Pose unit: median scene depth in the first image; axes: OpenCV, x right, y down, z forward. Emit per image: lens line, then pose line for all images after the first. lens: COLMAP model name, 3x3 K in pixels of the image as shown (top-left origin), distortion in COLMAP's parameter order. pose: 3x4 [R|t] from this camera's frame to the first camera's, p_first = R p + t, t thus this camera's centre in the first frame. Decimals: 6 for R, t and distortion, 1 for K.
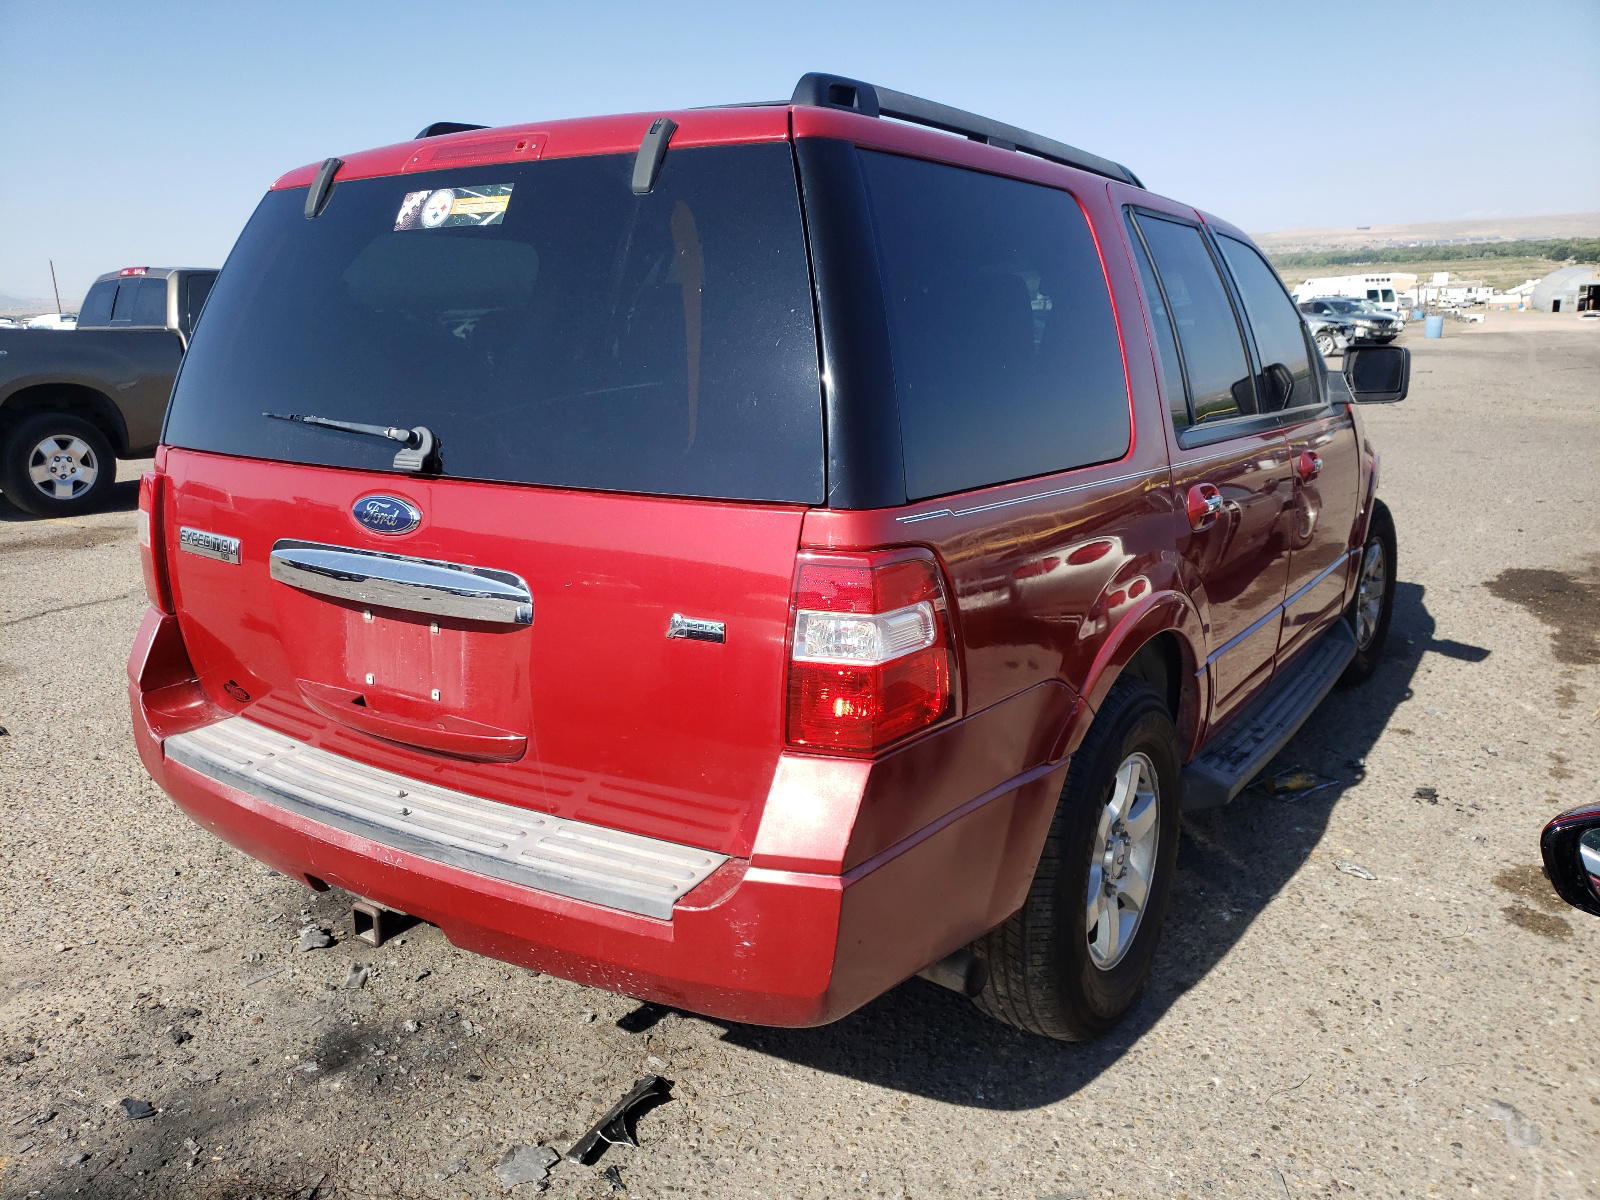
lens RADIAL K [[1227.9, 0, 800.0], [0, 1227.9, 554.7], [0, 0, 1]] dist [-0.001303, -0.000285]
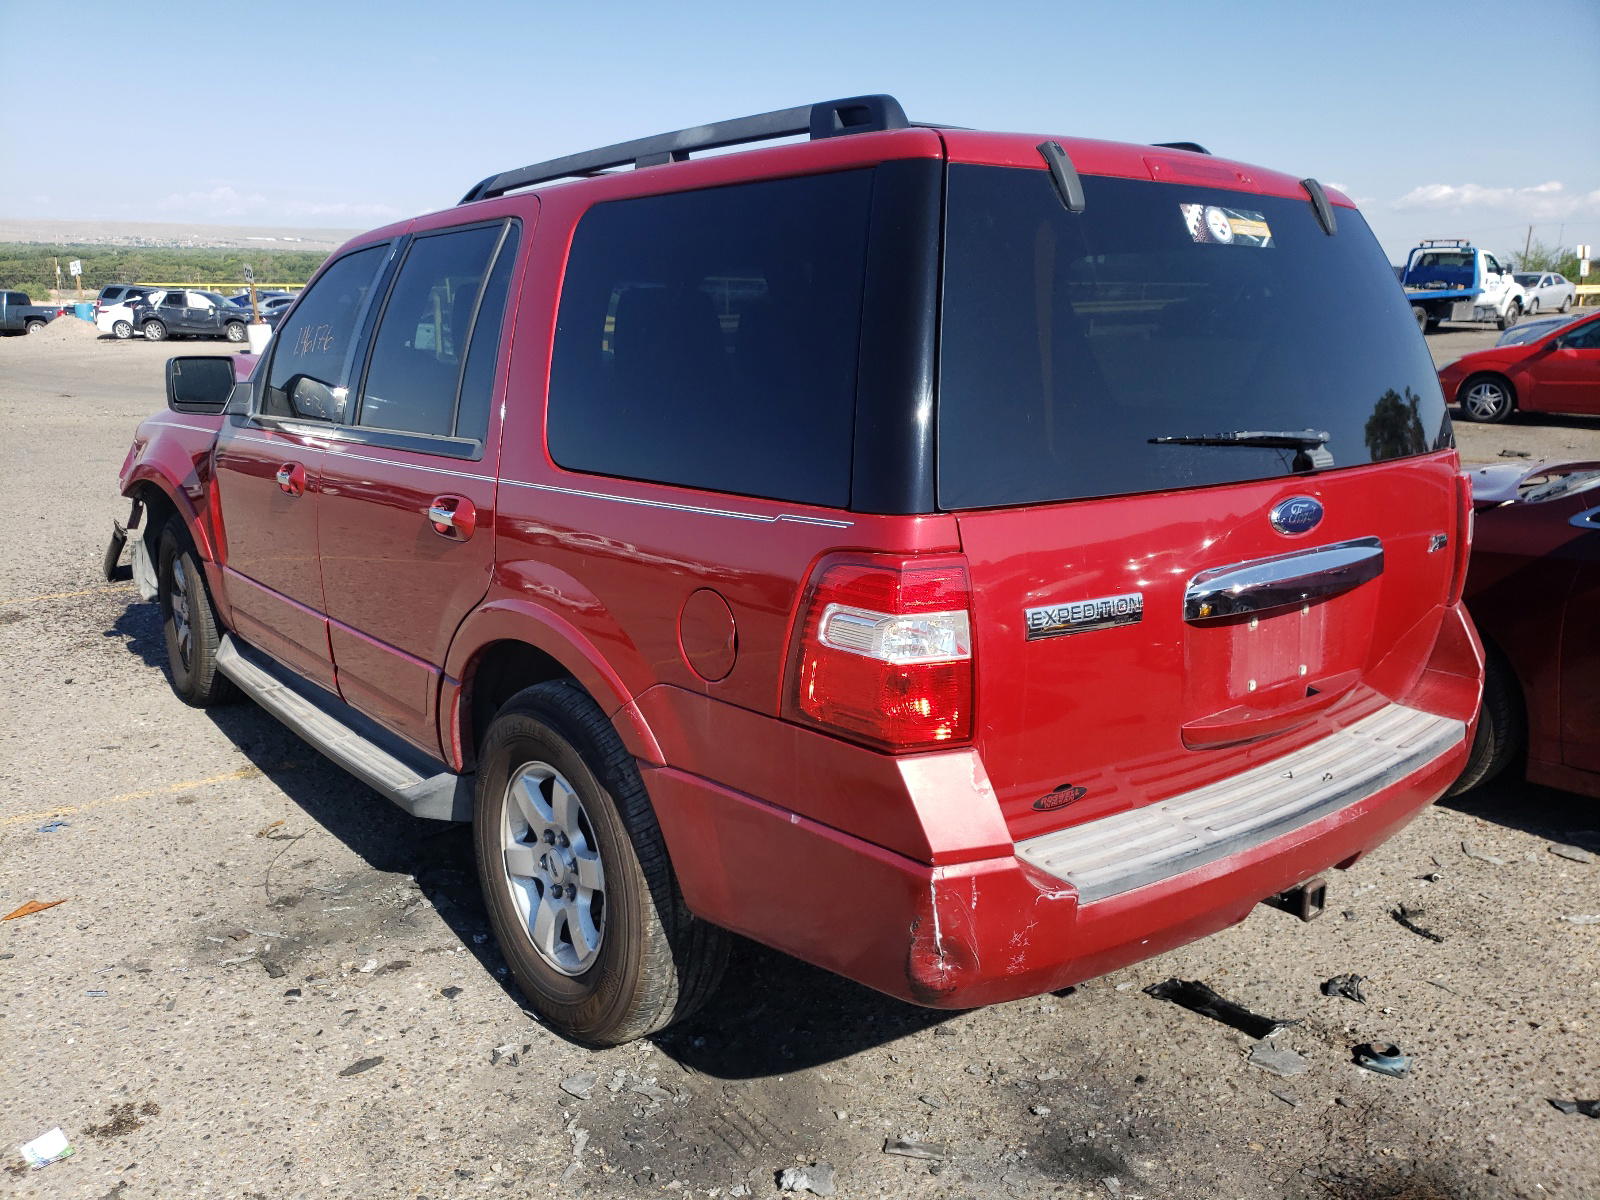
lens RADIAL K [[1380.3, 0, 800.0], [0, 1380.3, 600.0], [0, 0, 1]] dist [0.001701, 0.000730]
pose [[0.285482, -0.178574, 0.941600, -1.524473], [0.174881, 0.975699, 0.132019, -0.184300], [-0.942293, 0.126979, 0.309773, 0.991068]]
